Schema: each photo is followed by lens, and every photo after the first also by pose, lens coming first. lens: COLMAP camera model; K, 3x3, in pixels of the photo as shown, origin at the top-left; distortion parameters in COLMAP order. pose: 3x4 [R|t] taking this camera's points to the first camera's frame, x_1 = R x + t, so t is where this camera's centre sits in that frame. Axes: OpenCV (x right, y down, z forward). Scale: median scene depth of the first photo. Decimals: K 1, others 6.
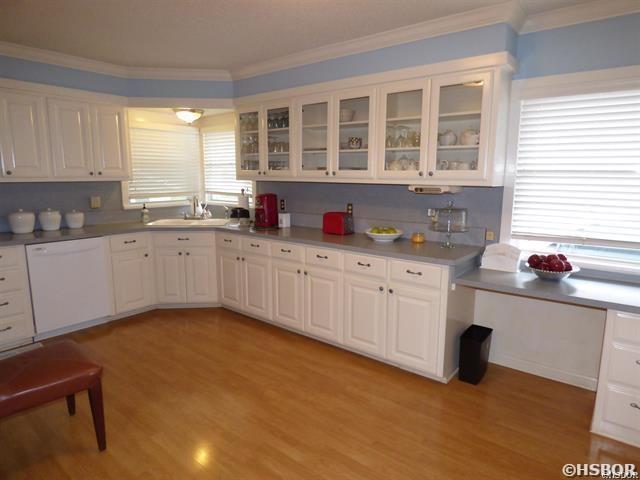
lens RADIAL K [[392.6, 0, 320.0], [0, 392.6, 240.0], [0, 0, 1]] dist [0.004231, 0.000546]
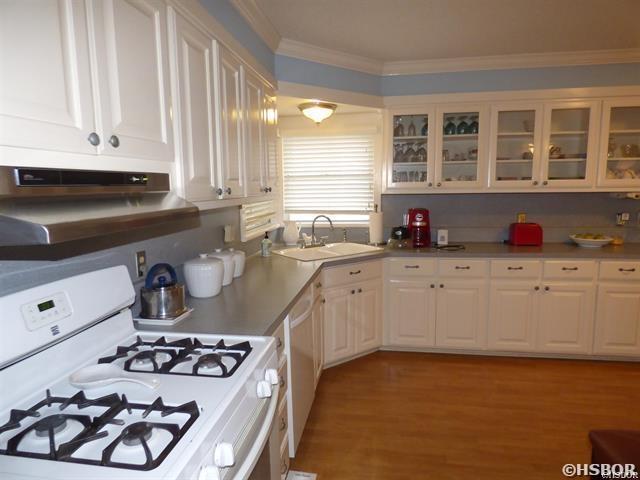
lens RADIAL K [[392.6, 0, 320.0], [0, 392.6, 240.0], [0, 0, 1]] dist [0.004231, 0.000546]
pose [[0.835269, -0.081873, 0.543711, -0.882555], [0.106907, 0.994163, -0.014531, -0.067197], [-0.539348, 0.070264, 0.839147, 0.442657]]
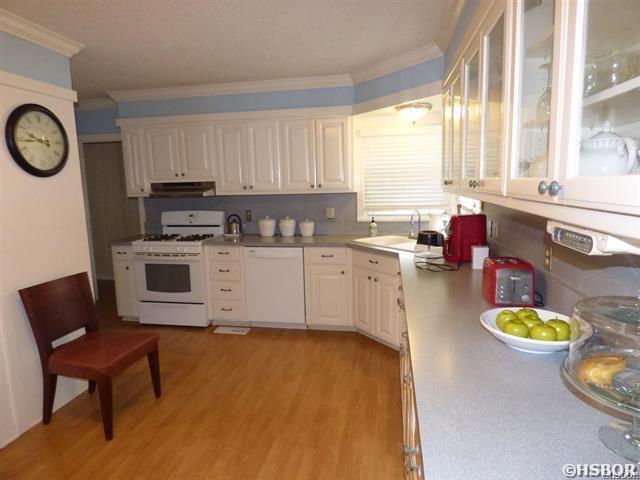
lens RADIAL K [[392.6, 0, 320.0], [0, 392.6, 240.0], [0, 0, 1]] dist [0.004231, 0.000546]
pose [[0.453477, 0.111284, -0.884293, 0.379570], [-0.120682, 0.990704, 0.062787, -0.097500], [0.883059, 0.078246, 0.462692, 0.560516]]
